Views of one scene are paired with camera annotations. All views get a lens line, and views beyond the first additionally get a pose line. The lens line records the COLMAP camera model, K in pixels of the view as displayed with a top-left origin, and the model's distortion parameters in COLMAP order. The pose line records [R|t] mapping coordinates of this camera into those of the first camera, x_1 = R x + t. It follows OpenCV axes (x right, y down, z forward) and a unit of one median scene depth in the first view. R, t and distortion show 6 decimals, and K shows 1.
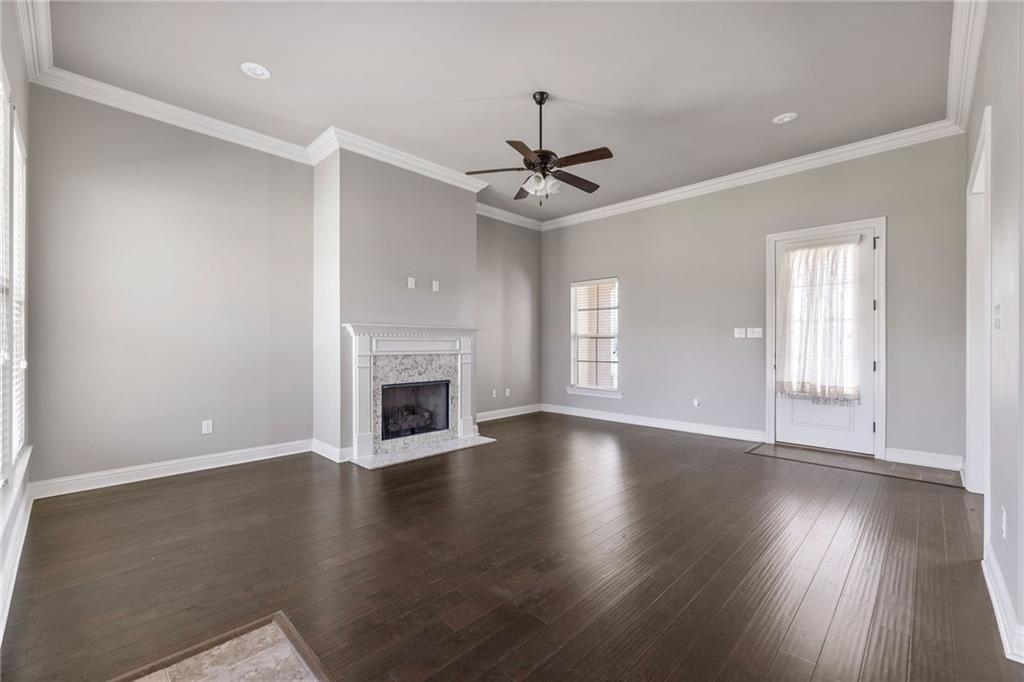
lens RADIAL K [[427.6, 0, 511.0], [0, 427.6, 344.0], [0, 0, 1]] dist [-0.021905, 0.000160]
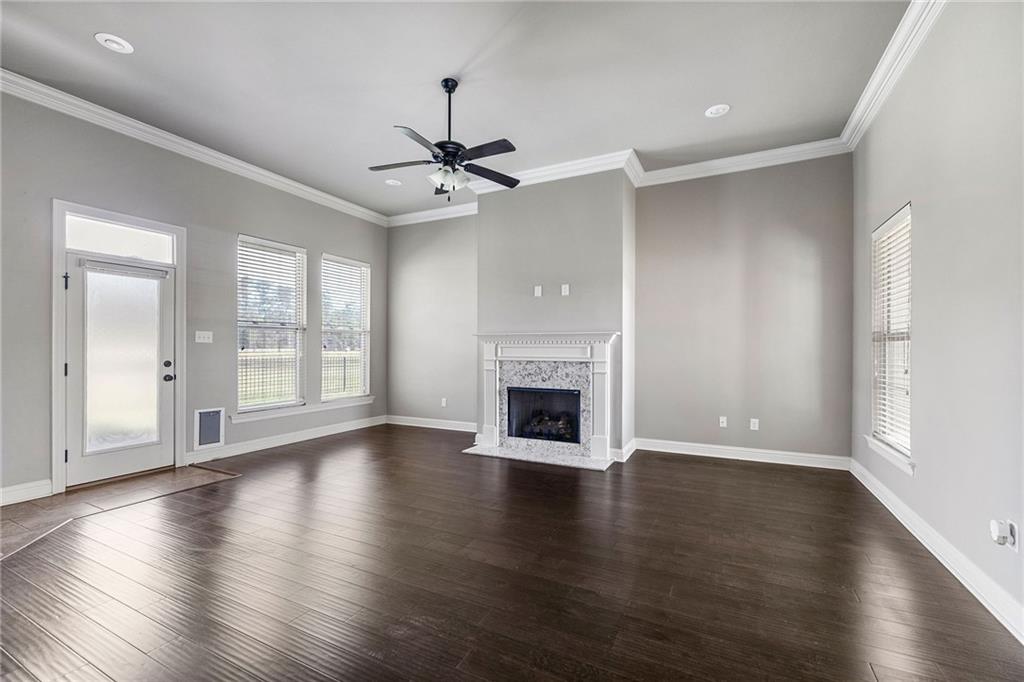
lens RADIAL K [[427.6, 0, 510.8], [0, 427.6, 342.6], [0, 0, 1]] dist [-0.021905, 0.000160]
pose [[0.289131, -0.005670, -0.957273, 0.743957], [0.001027, 0.999984, -0.005613, -0.013686], [0.957289, 0.000640, 0.289132, 0.646921]]
